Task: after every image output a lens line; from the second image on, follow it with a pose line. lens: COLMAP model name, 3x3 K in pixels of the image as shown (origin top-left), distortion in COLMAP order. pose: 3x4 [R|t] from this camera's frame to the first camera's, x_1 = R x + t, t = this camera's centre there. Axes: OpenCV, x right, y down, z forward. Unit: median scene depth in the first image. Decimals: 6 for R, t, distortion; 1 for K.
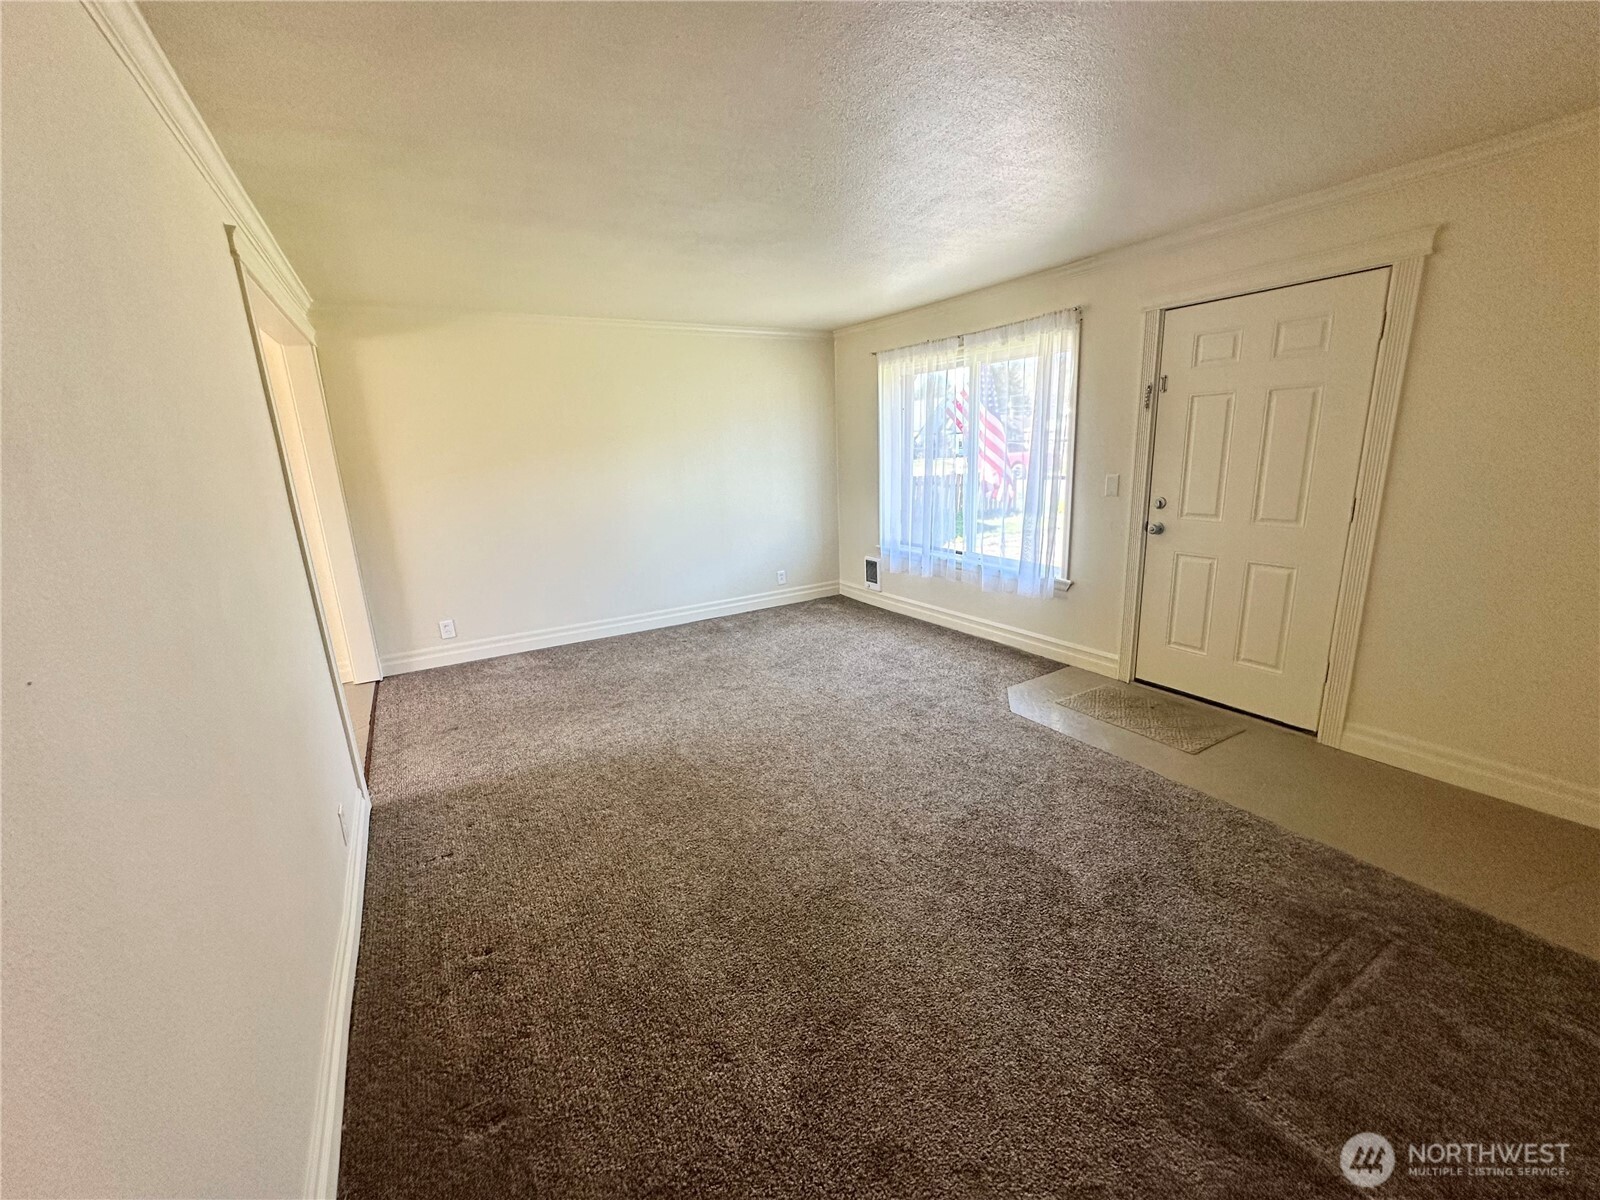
lens RADIAL K [[649.2, 0, 800.0], [0, 649.2, 600.0], [0, 0, 1]] dist [-0.000269, -0.000192]
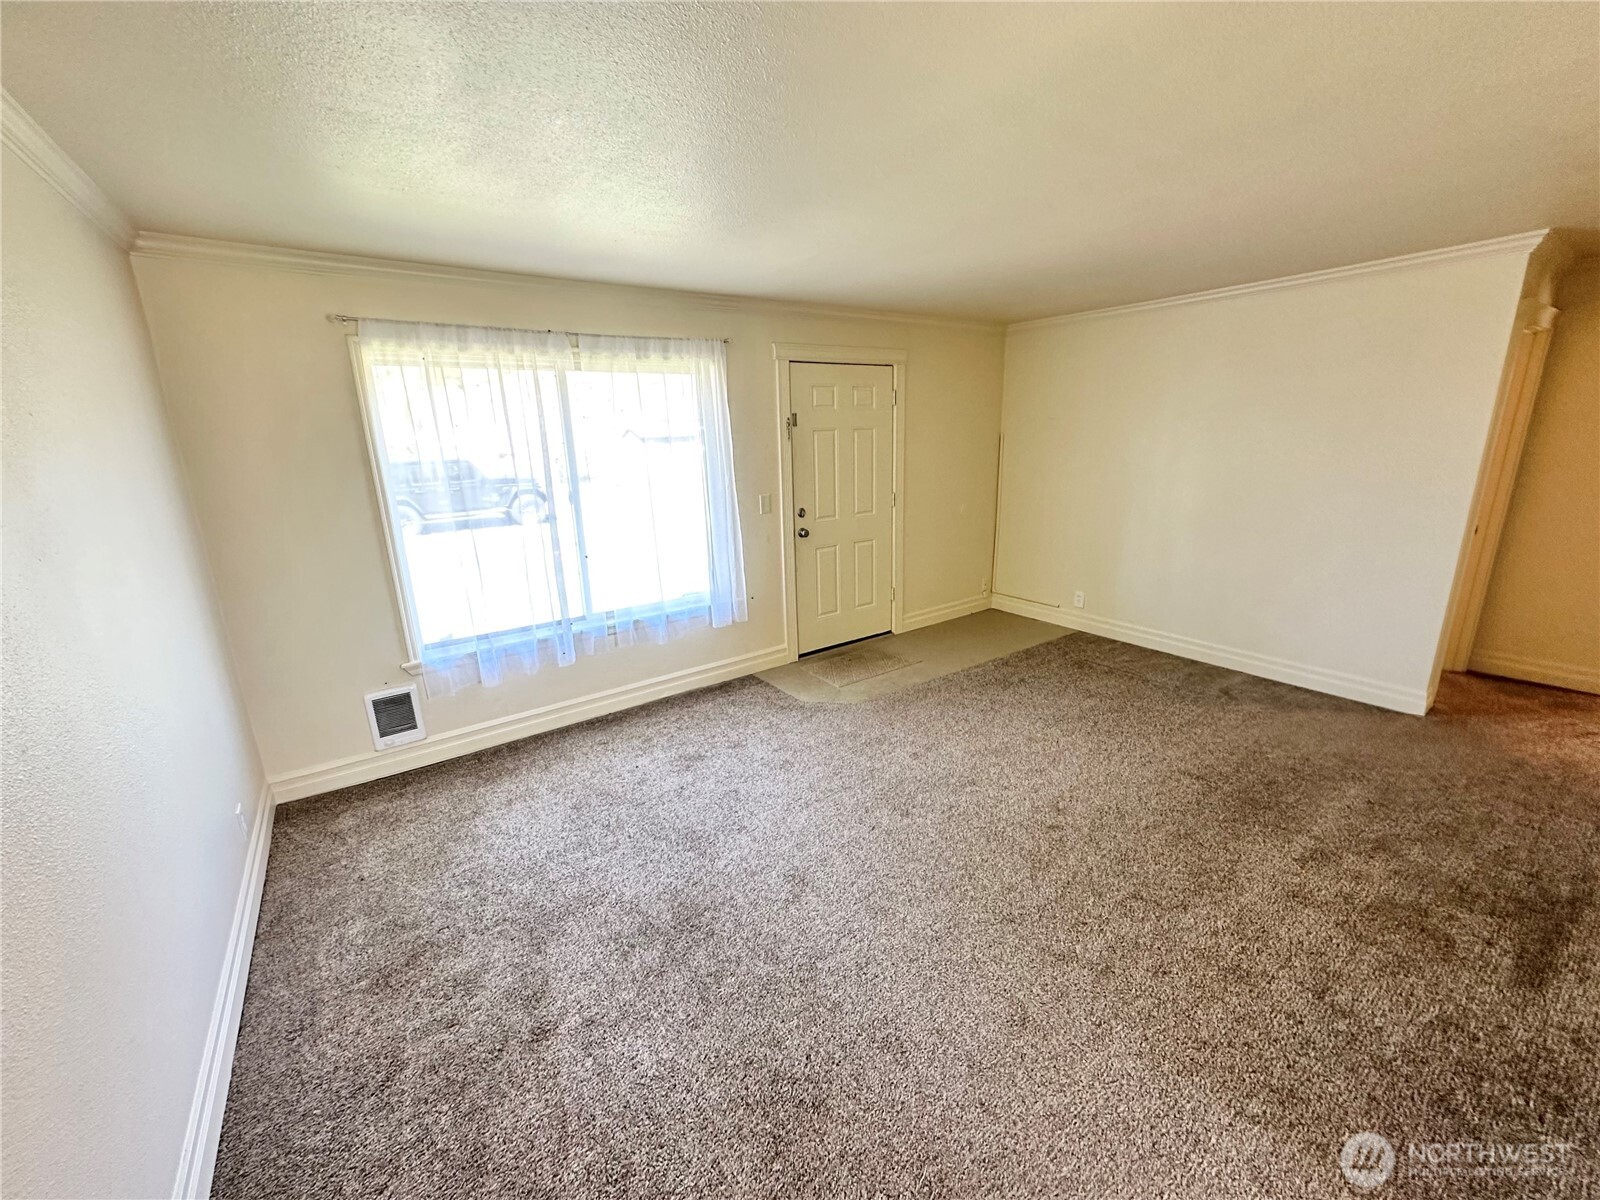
lens RADIAL K [[634.5, 0, 800.0], [0, 634.5, 600.0], [0, 0, 1]] dist [0.001372, -0.002159]
pose [[-0.071413, -0.205766, 0.975992, -0.583534], [0.274551, 0.936638, 0.217558, -0.218885], [-0.958917, 0.283496, -0.010395, 0.894240]]
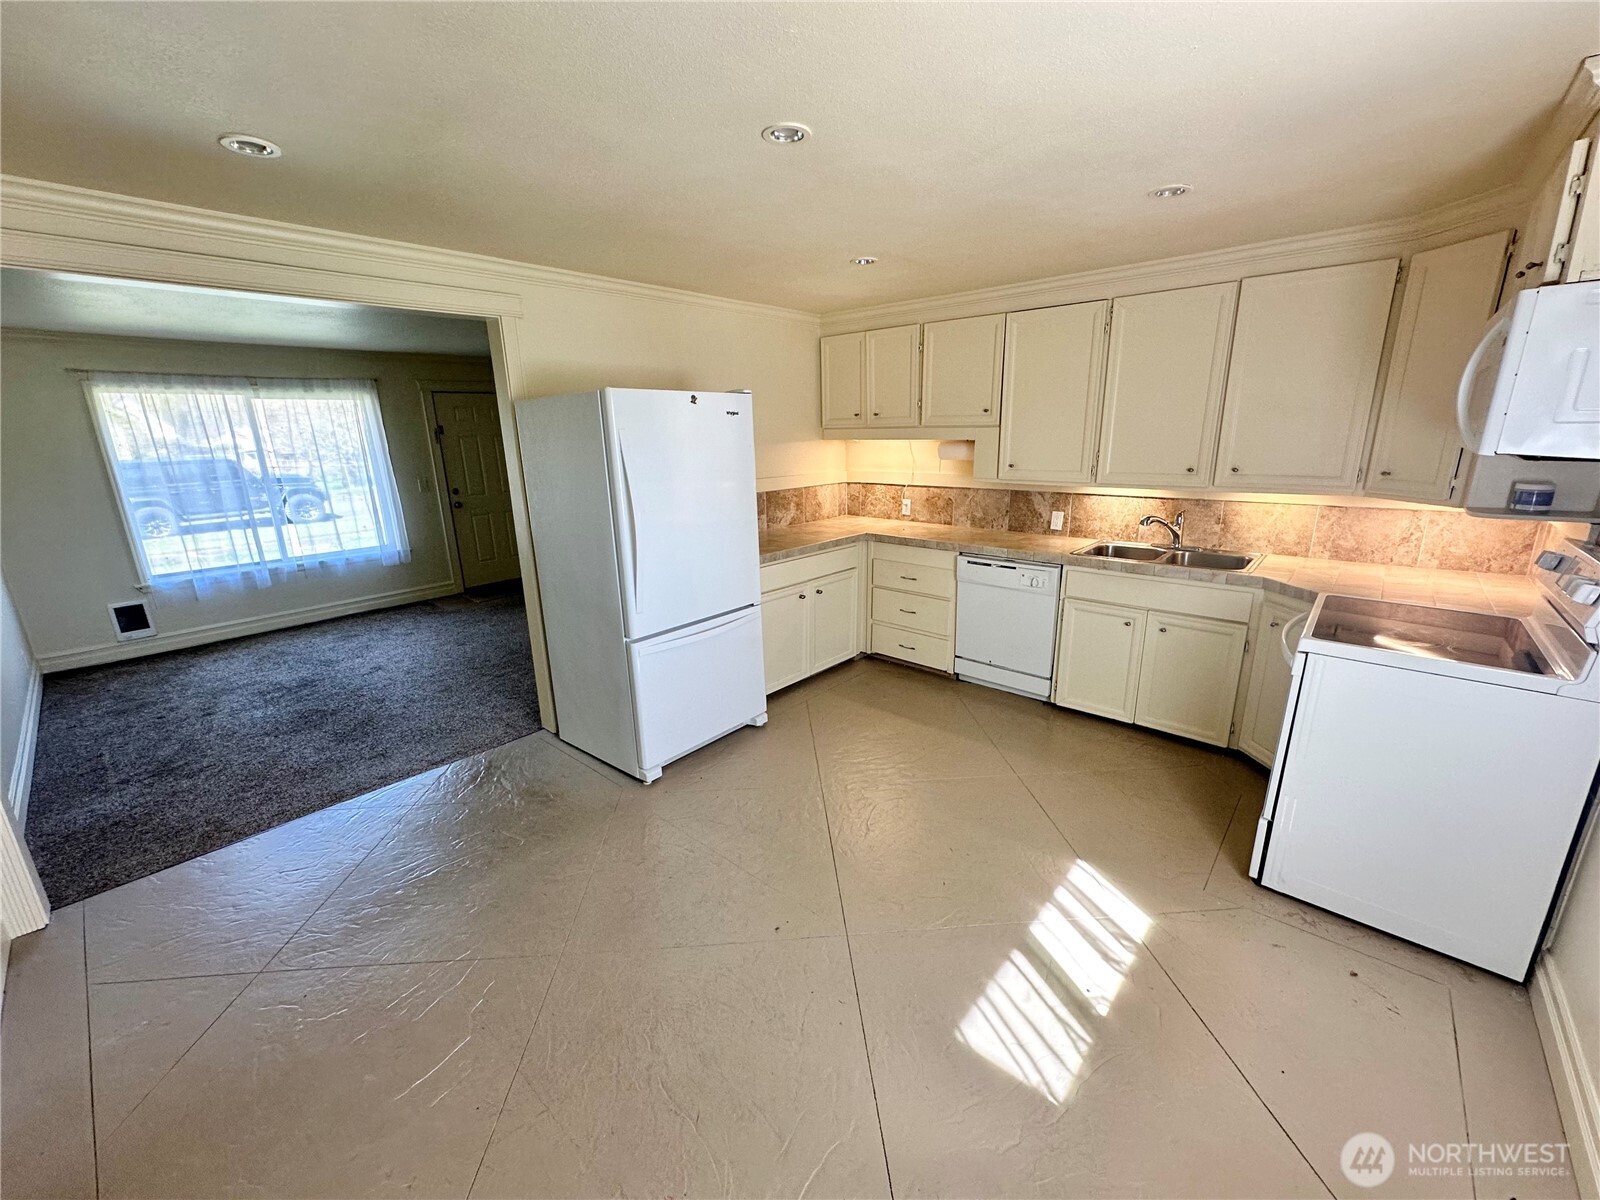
lens RADIAL K [[634.5, 0, 800.0], [0, 634.5, 600.0], [0, 0, 1]] dist [0.001372, -0.002159]
pose [[-0.293445, -0.196409, 0.935582, -1.302033], [0.270665, 0.921552, 0.278357, -0.084925], [-0.916859, 0.334911, -0.217264, 0.491243]]
